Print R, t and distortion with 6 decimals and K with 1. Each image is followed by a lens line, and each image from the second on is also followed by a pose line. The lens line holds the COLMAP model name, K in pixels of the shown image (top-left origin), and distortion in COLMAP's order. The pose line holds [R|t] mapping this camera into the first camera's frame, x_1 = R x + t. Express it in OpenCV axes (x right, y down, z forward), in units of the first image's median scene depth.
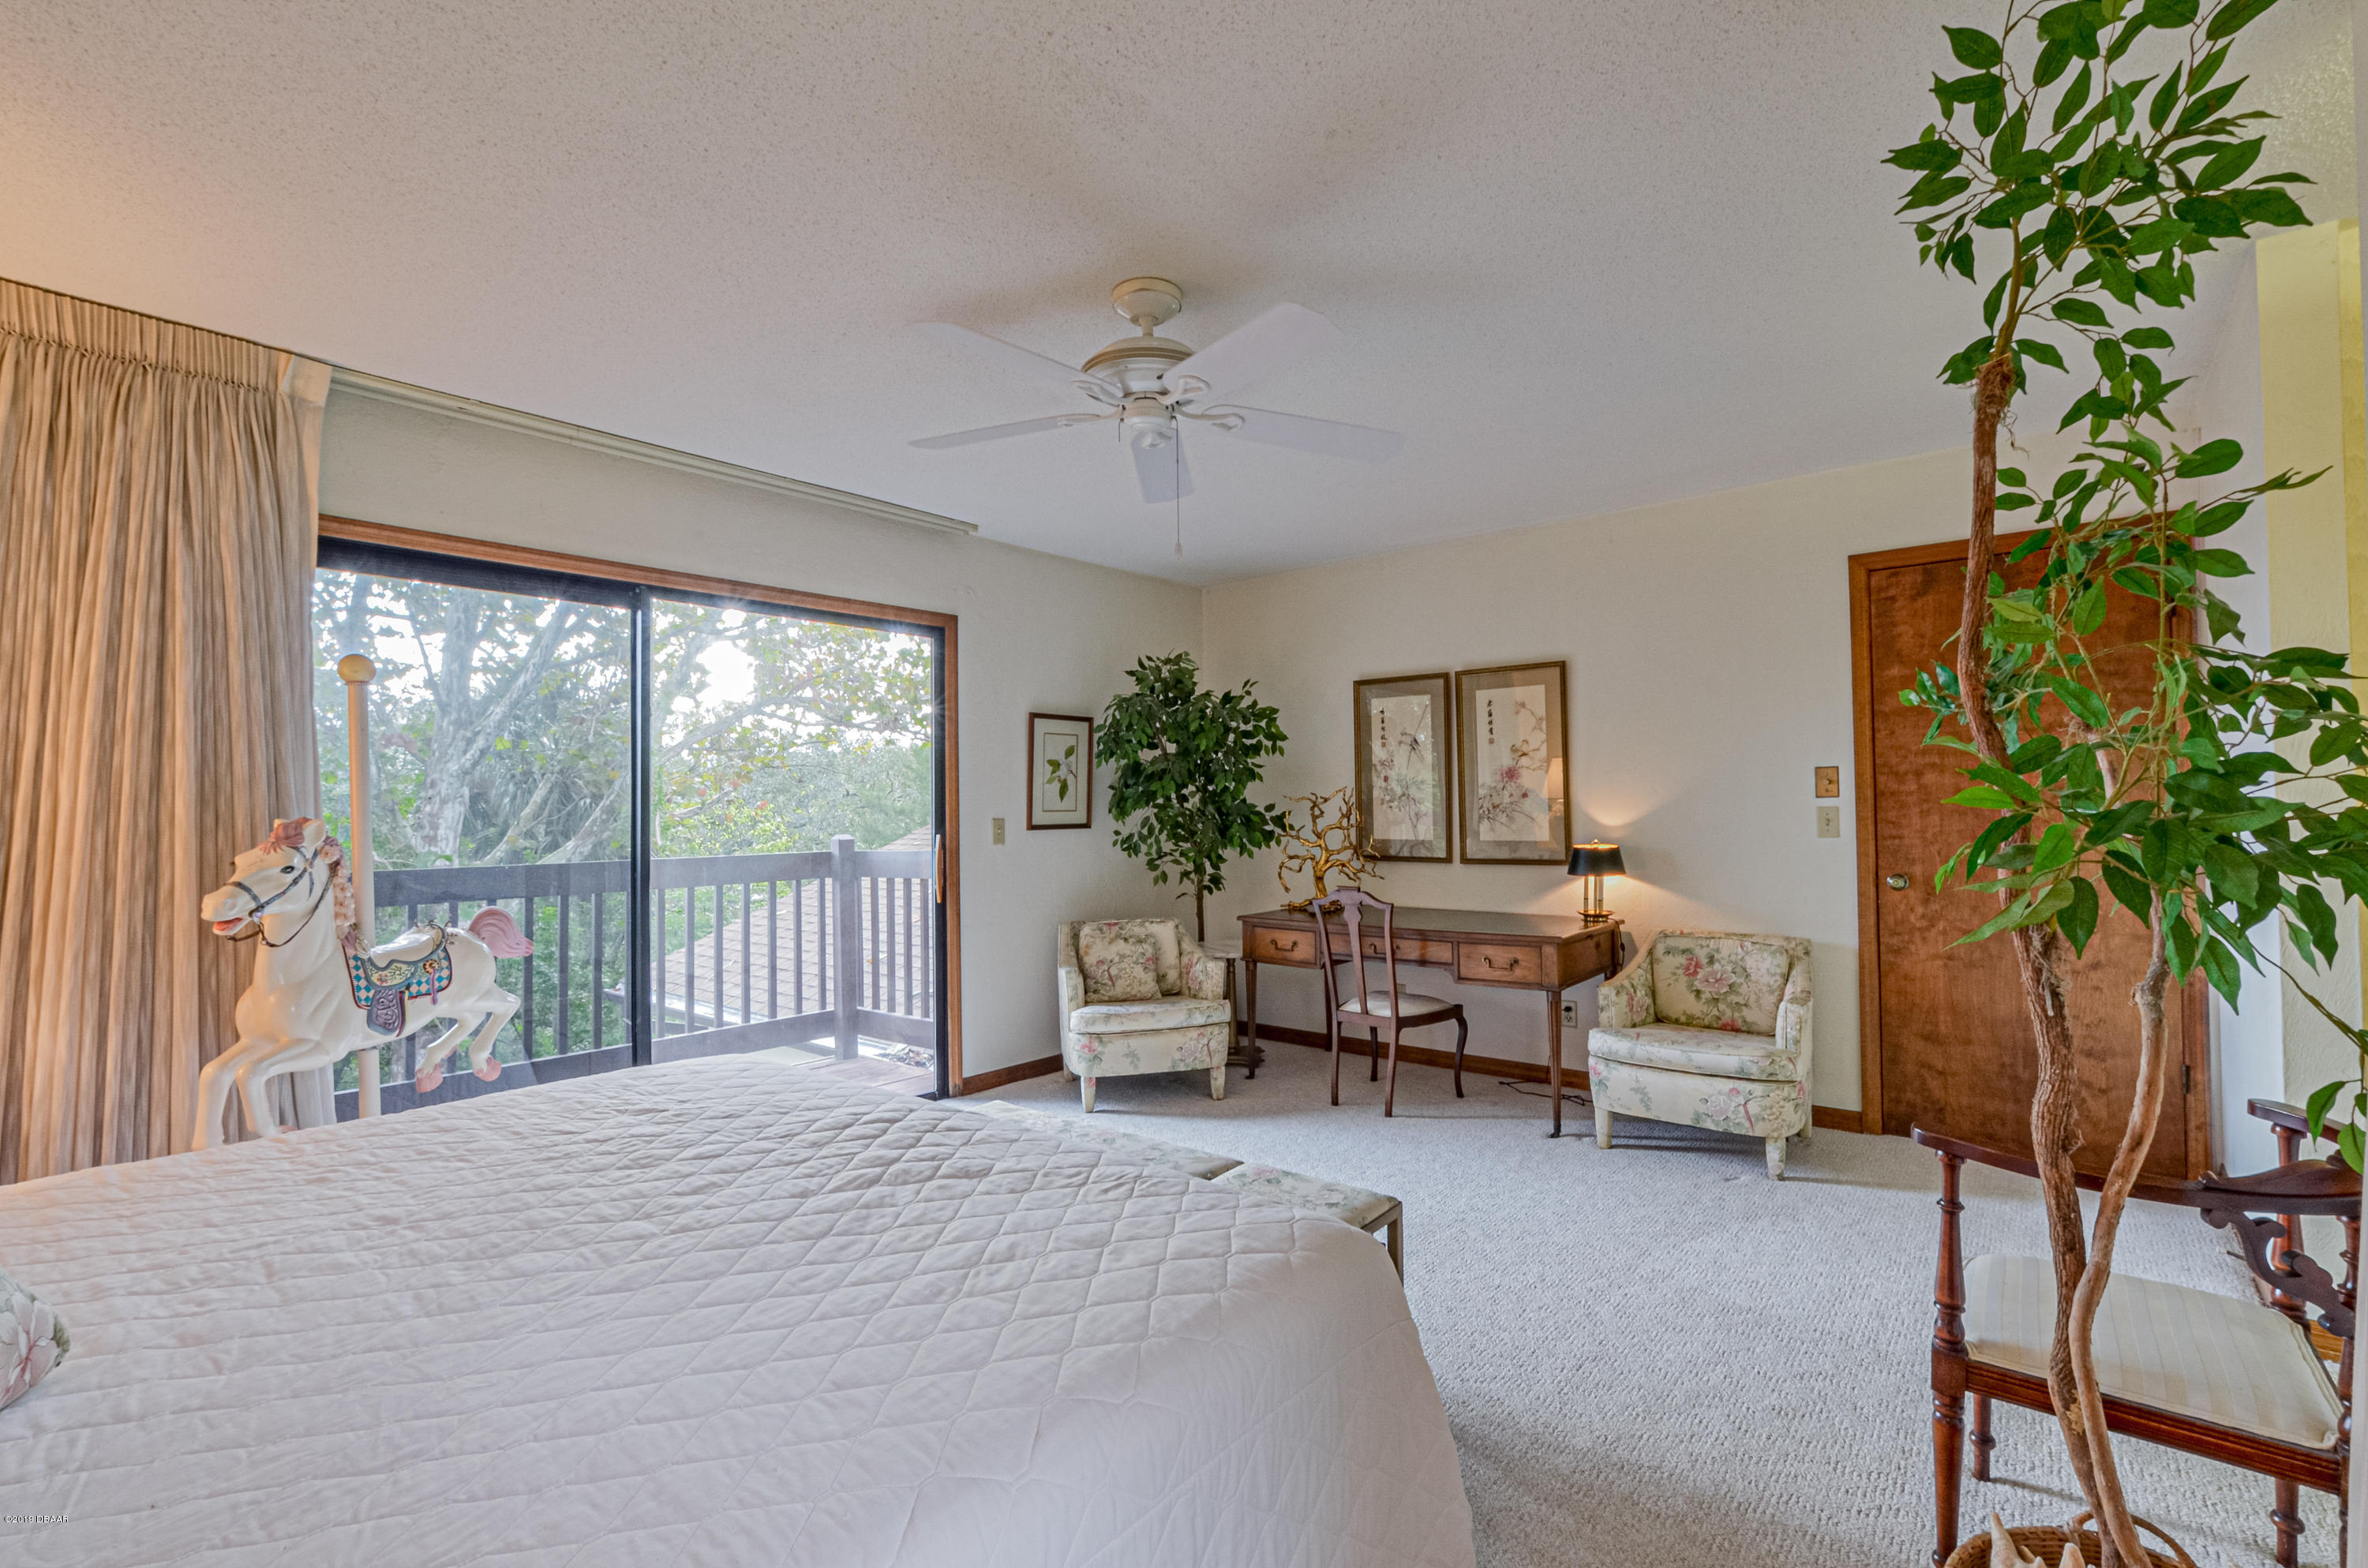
lens RADIAL K [[1055.2, 0, 1196.0], [0, 1055.2, 782.7], [0, 0, 1]] dist [-0.017968, 0.002680]
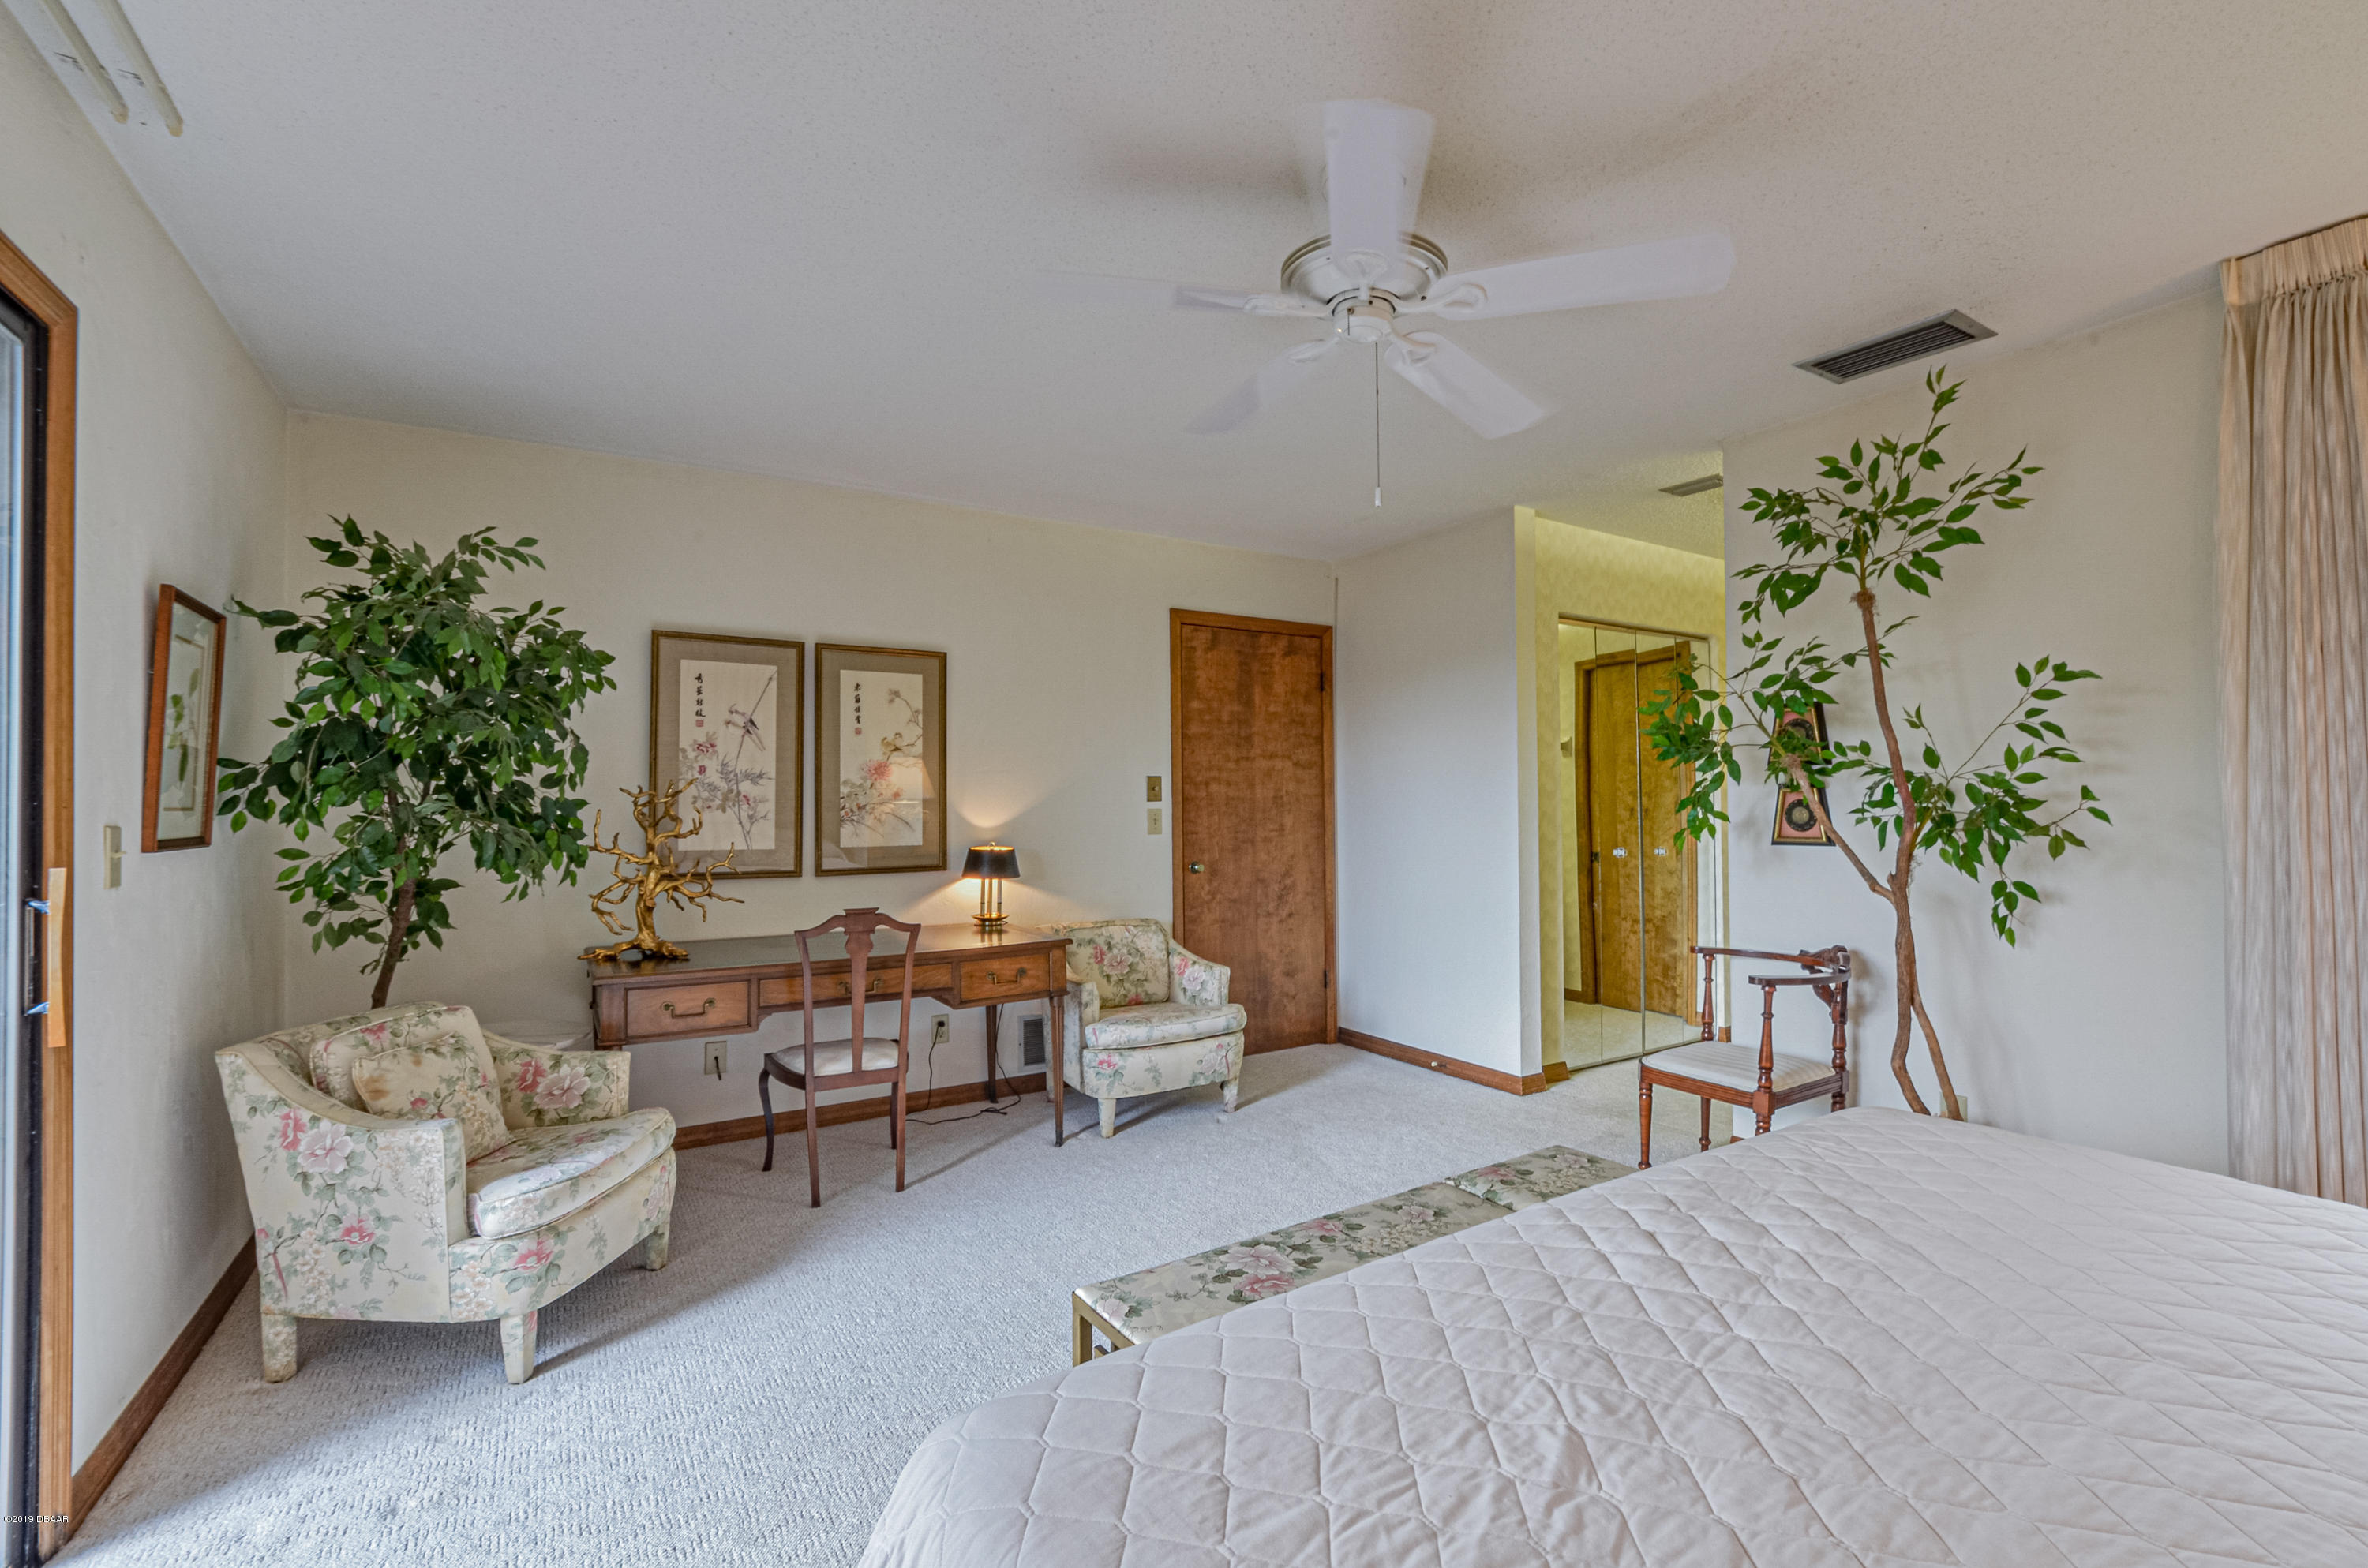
lens RADIAL K [[1055.2, 0, 1166.9], [0, 1055.2, 791.8], [0, 0, 1]] dist [-0.017968, 0.002680]
pose [[0.313719, 0.021803, 0.949266, -0.502998], [-0.024222, 0.999595, -0.014954, 0.018614], [-0.949207, -0.018302, 0.314120, 0.536268]]
